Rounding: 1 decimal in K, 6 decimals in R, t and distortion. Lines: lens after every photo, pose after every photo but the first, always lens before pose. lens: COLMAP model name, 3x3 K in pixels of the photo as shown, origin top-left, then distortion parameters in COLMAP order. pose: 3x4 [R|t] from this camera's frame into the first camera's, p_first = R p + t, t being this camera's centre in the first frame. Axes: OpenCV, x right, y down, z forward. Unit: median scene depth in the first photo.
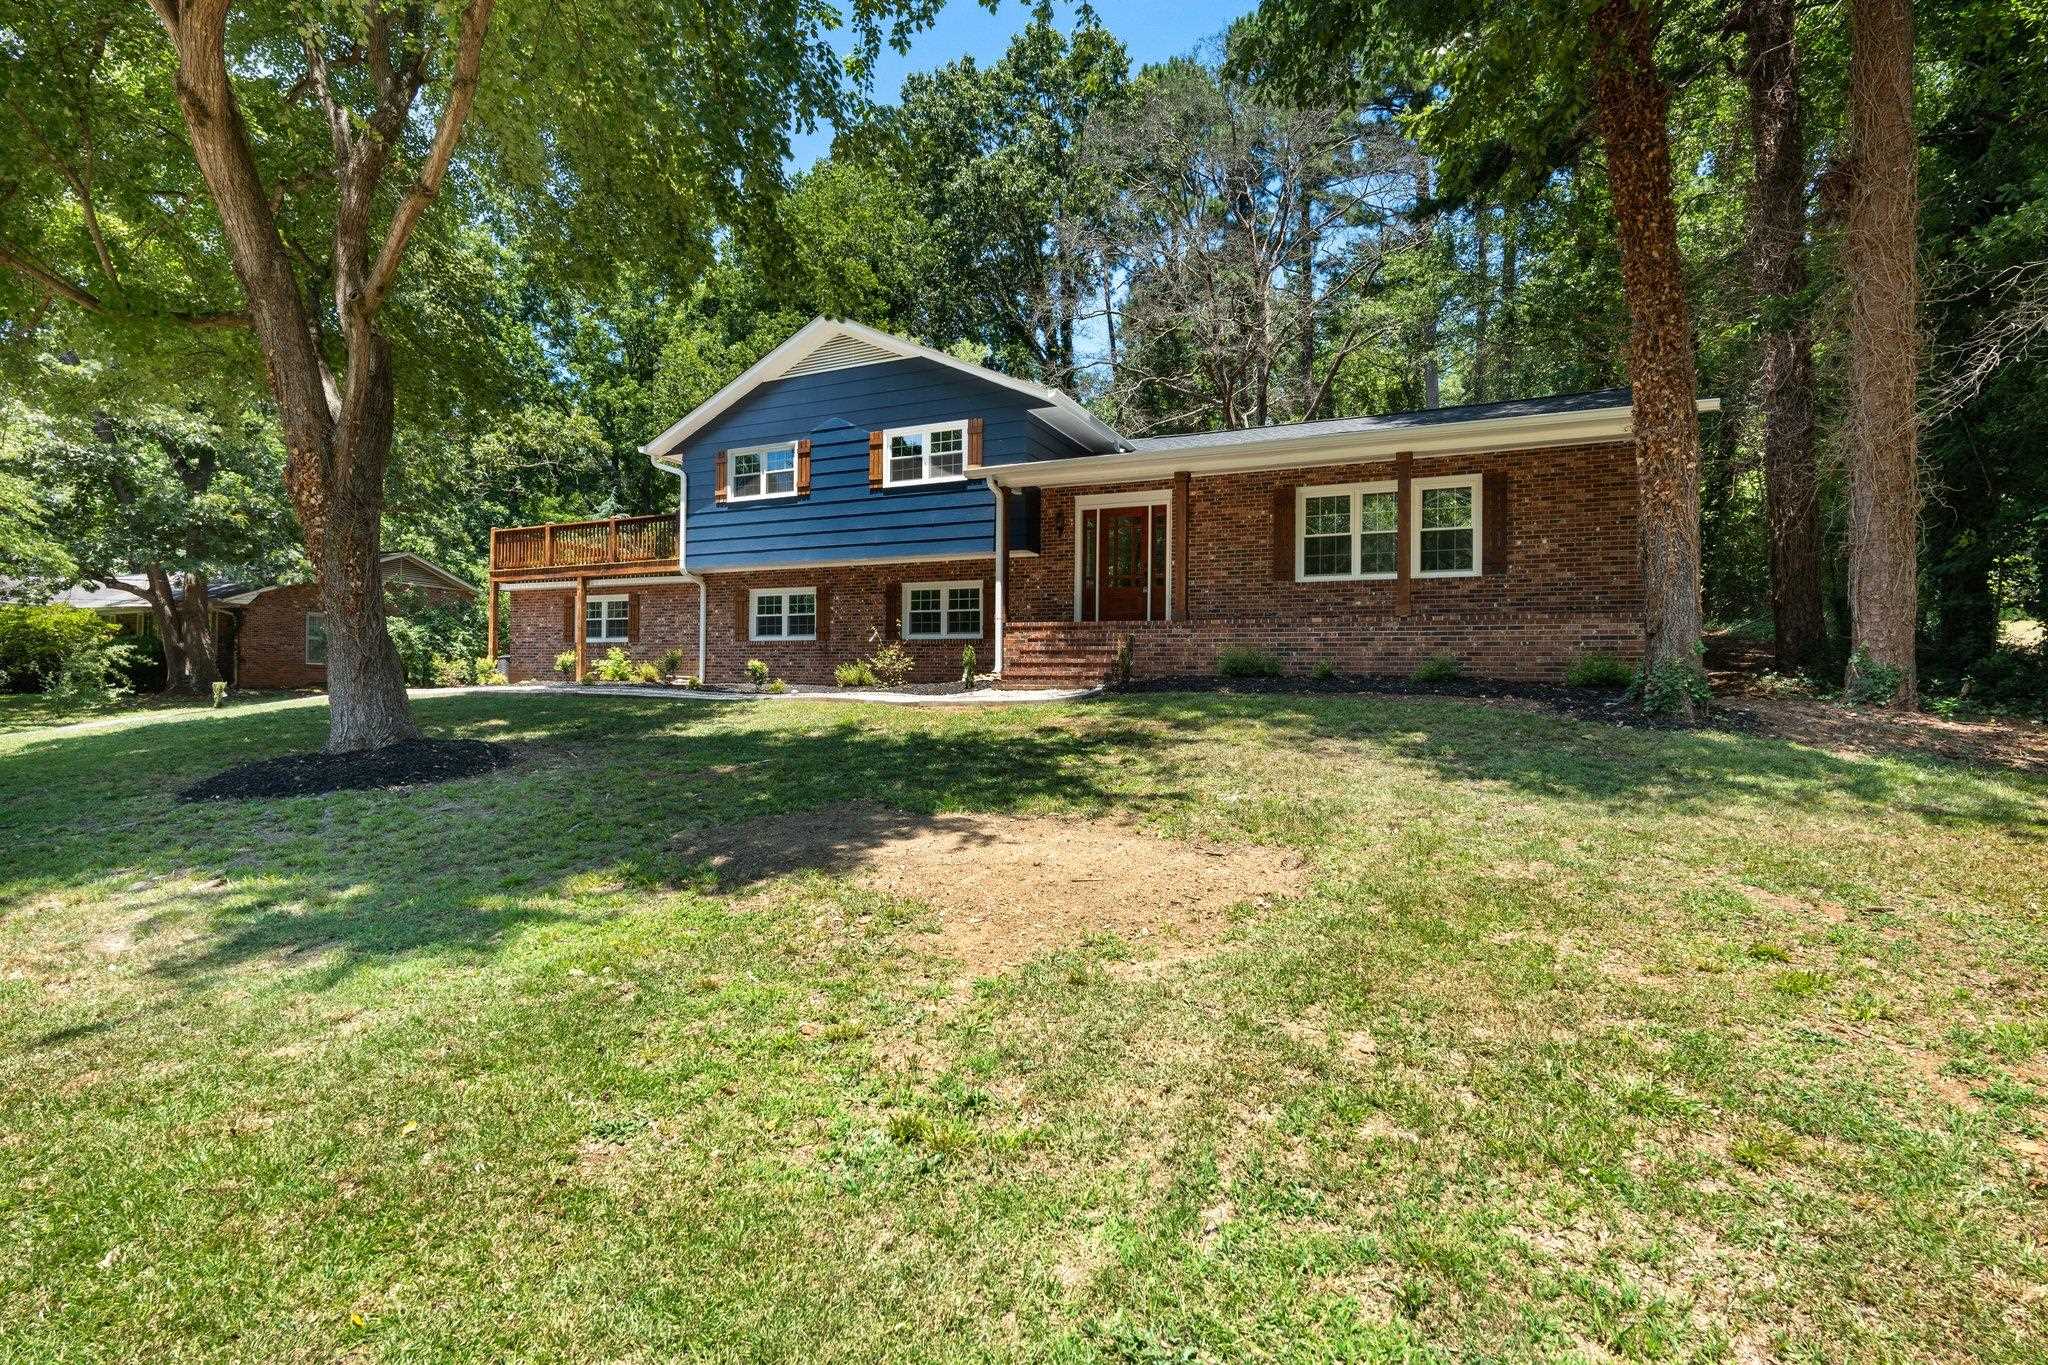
lens RADIAL K [[963.1, 0, 1017.7], [0, 963.1, 697.7], [0, 0, 1]] dist [-0.004260, -0.000170]
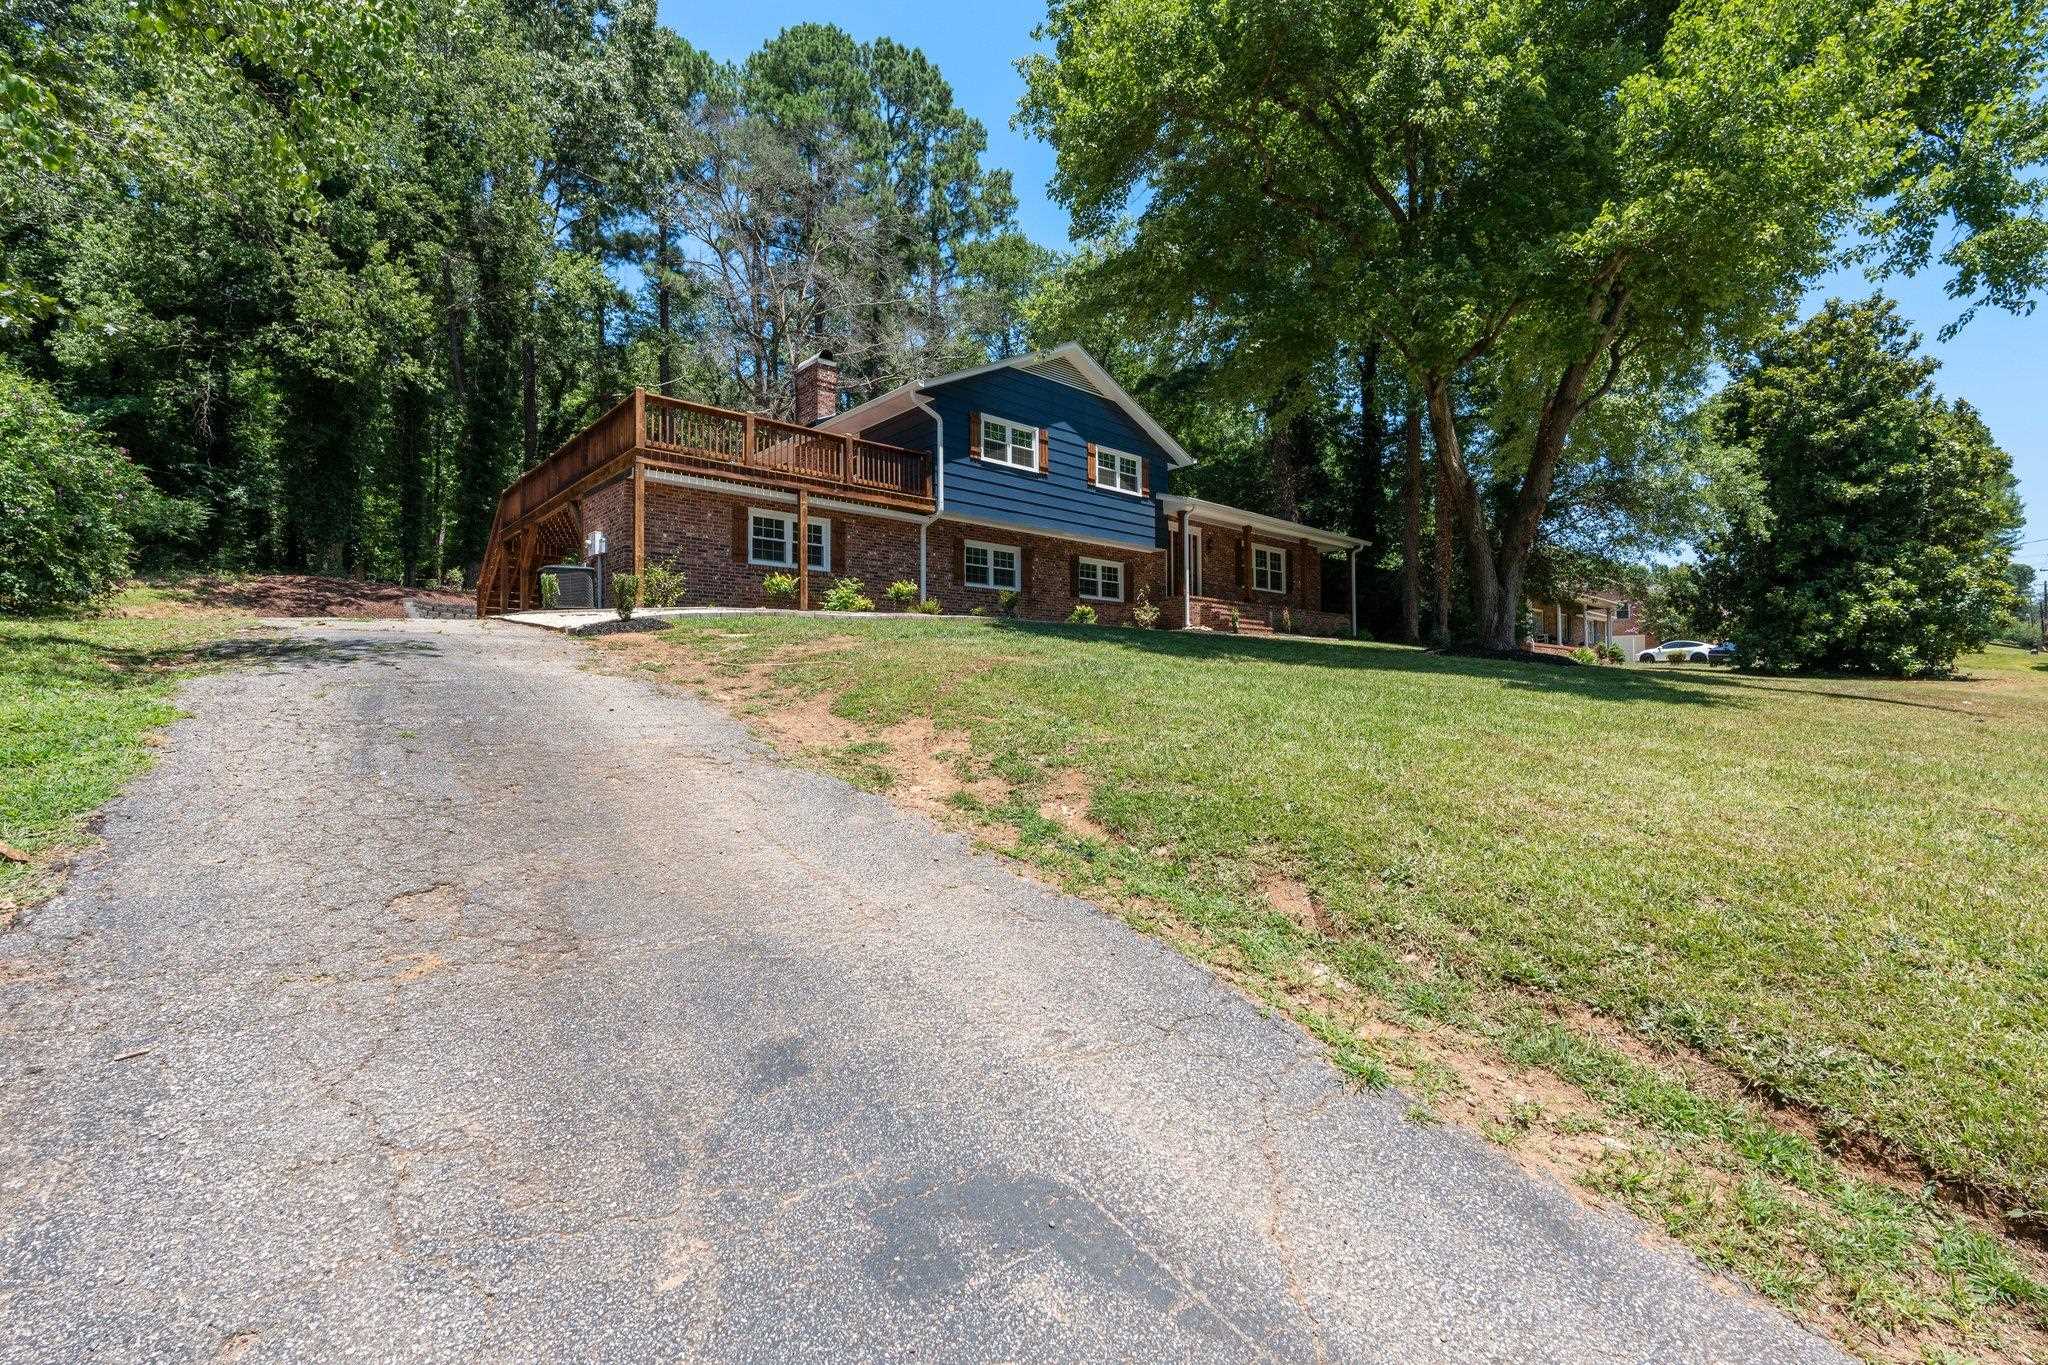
lens RADIAL K [[888.3, 0, 1024.0], [0, 888.3, 682.5], [0, 0, 1]] dist [-0.005197, -0.000103]
pose [[0.368019, -0.004370, 0.929808, -1.316278], [0.014610, 0.999893, -0.001083, 0.058653], [-0.929704, 0.013983, 0.368043, 0.619745]]
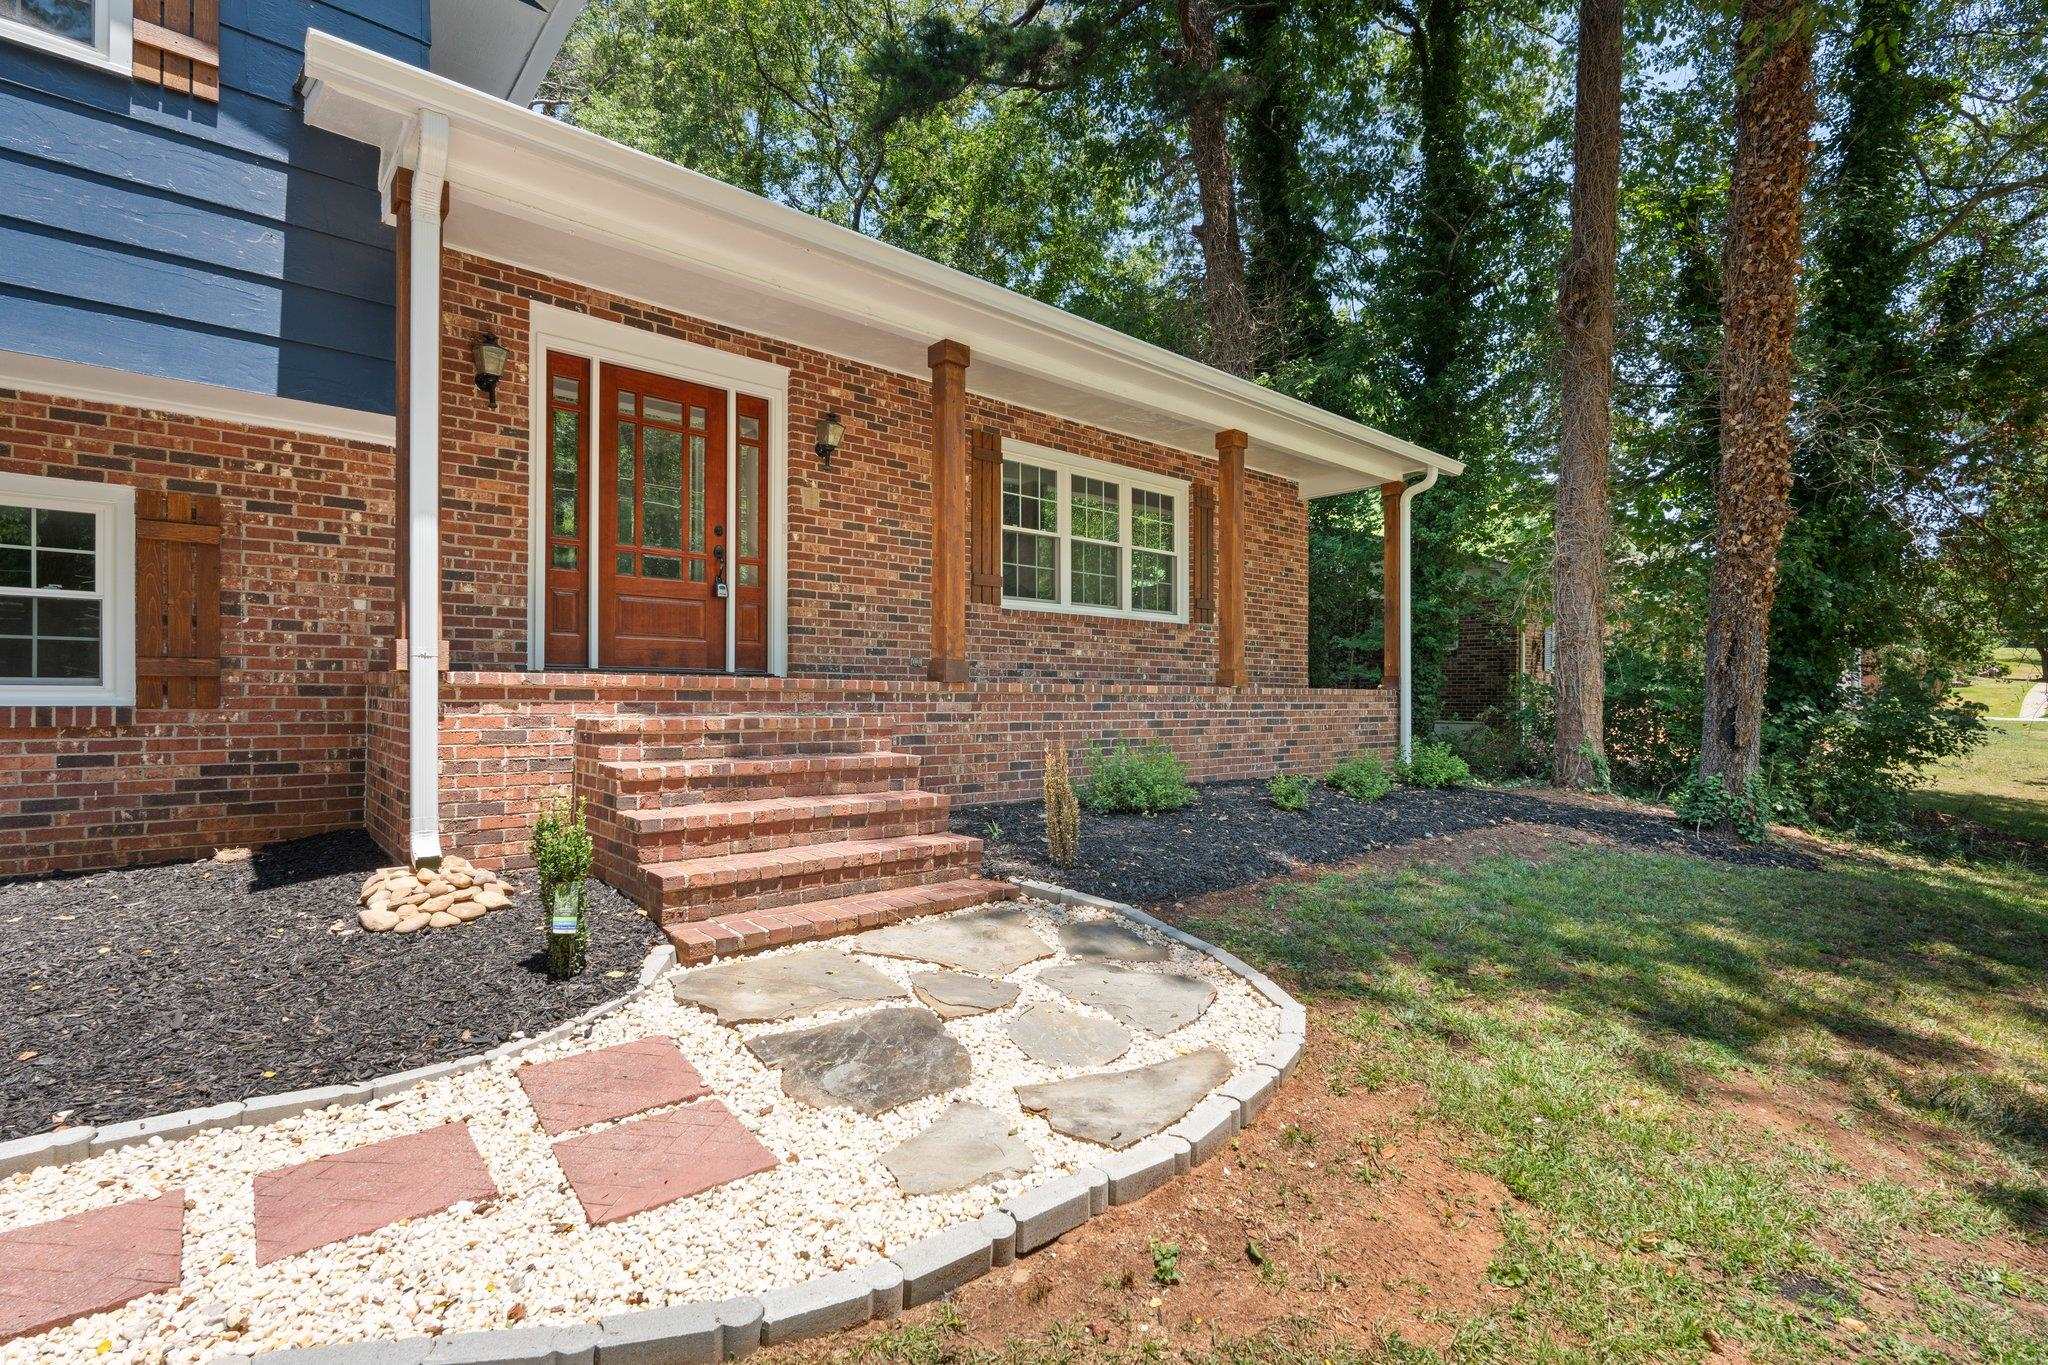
lens RADIAL K [[963.1, 0, 1017.7], [0, 963.1, 697.7], [0, 0, 1]] dist [-0.004260, -0.000170]
pose [[0.382035, -0.016819, 0.923995, -0.182508], [0.006108, 0.999858, 0.015675, -0.064140], [-0.924128, -0.000344, 0.382083, 0.648792]]
